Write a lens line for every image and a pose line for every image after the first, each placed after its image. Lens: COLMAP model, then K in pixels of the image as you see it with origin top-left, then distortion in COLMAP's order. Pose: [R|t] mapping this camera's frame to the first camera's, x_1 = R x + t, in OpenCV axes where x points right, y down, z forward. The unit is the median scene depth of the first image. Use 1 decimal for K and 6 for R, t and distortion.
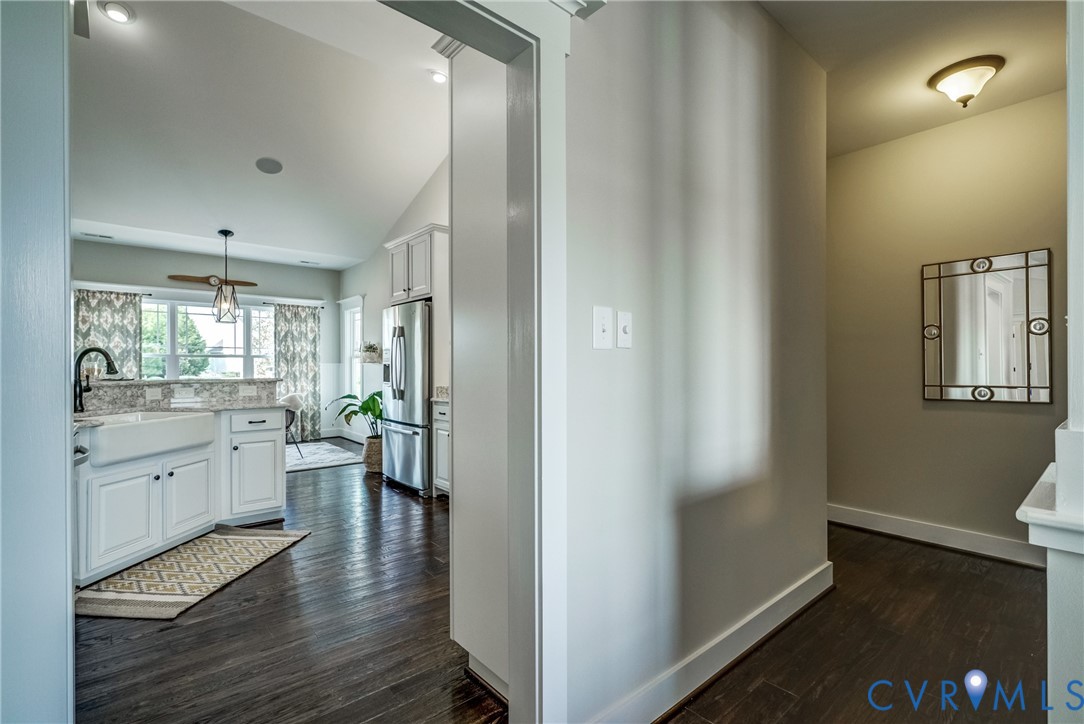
lens RADIAL K [[494.6, 0, 544.0], [0, 494.6, 367.0], [0, 0, 1]] dist [-0.007415, 0.003510]
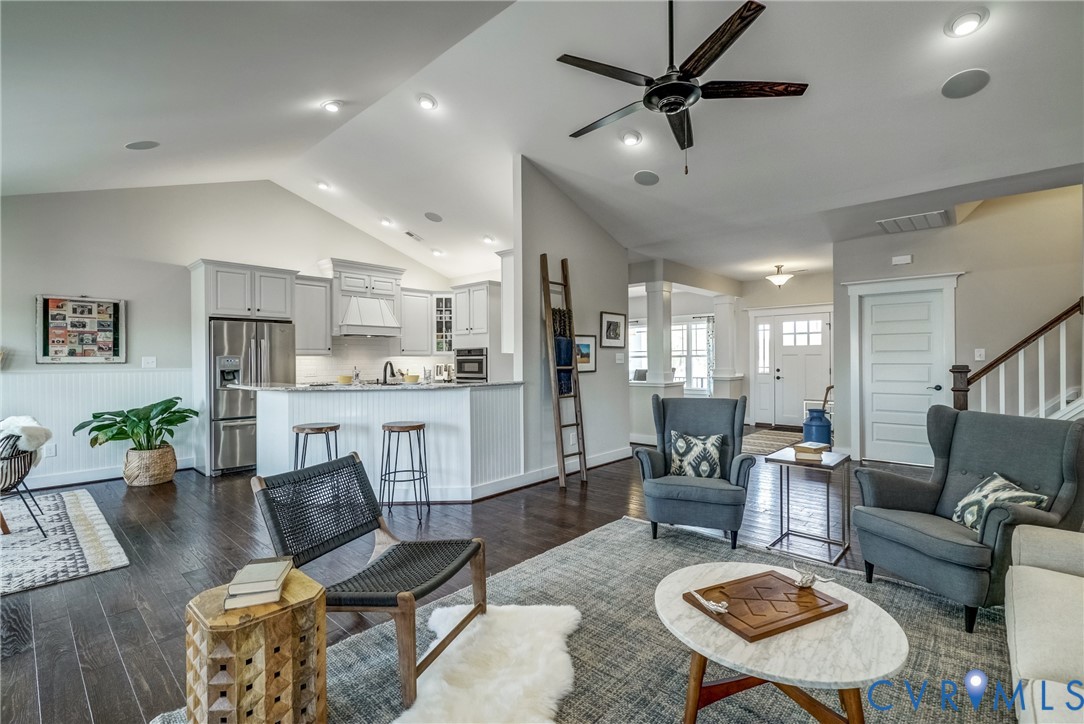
lens RADIAL K [[494.6, 0, 544.3], [0, 494.6, 356.6], [0, 0, 1]] dist [-0.007415, 0.003510]
pose [[-0.123032, 0.007497, 0.992374, -1.265565], [0.007913, 0.999947, -0.006573, -0.019645], [-0.992371, 0.007044, -0.123084, 0.339732]]
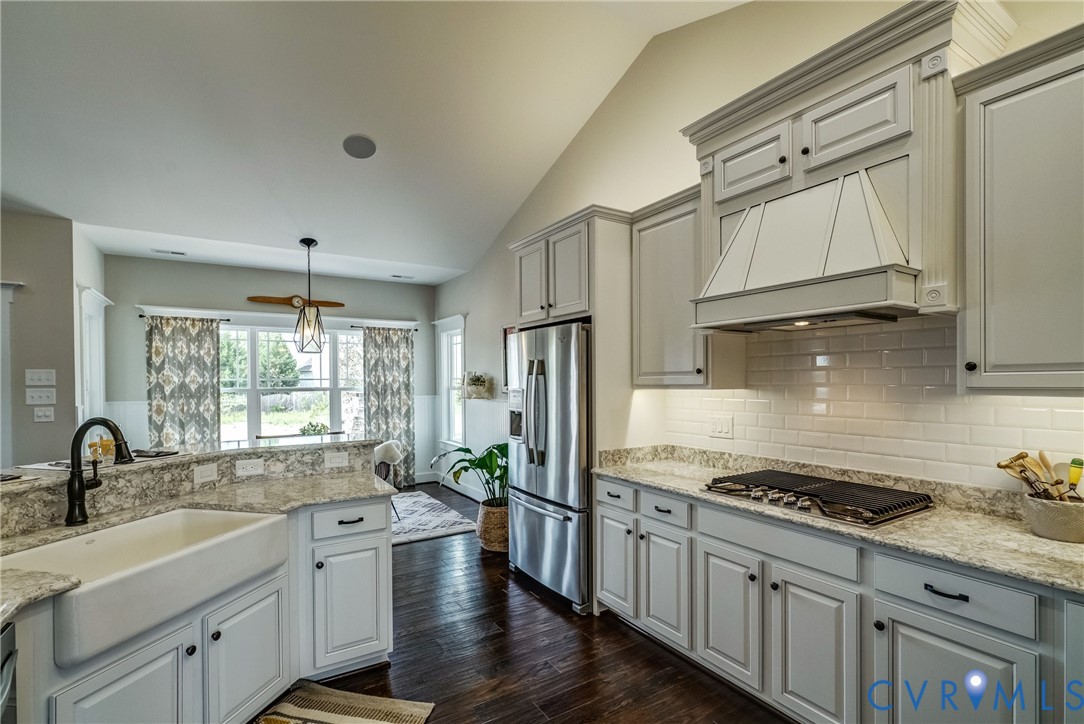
lens RADIAL K [[494.6, 0, 541.6], [0, 494.6, 387.0], [0, 0, 1]] dist [-0.007415, 0.003510]
pose [[0.989943, -0.002549, -0.141441, -0.146769], [0.004192, 0.999927, 0.011320, -0.040189], [0.141401, -0.011799, 0.989882, 0.240843]]
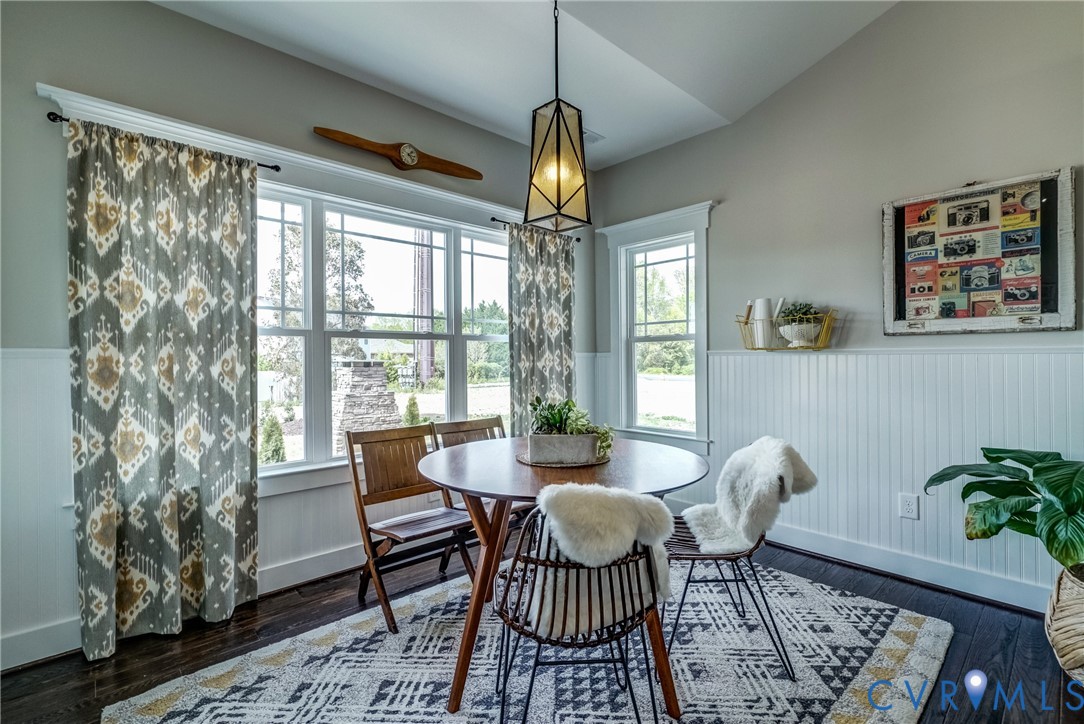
lens RADIAL K [[494.6, 0, 545.9], [0, 494.6, 356.6], [0, 0, 1]] dist [-0.007415, 0.003510]
pose [[0.999038, -0.005256, 0.043543, -0.656390], [0.005512, 0.999968, -0.005760, -0.000157], [-0.043511, 0.005995, 0.999035, 0.663573]]
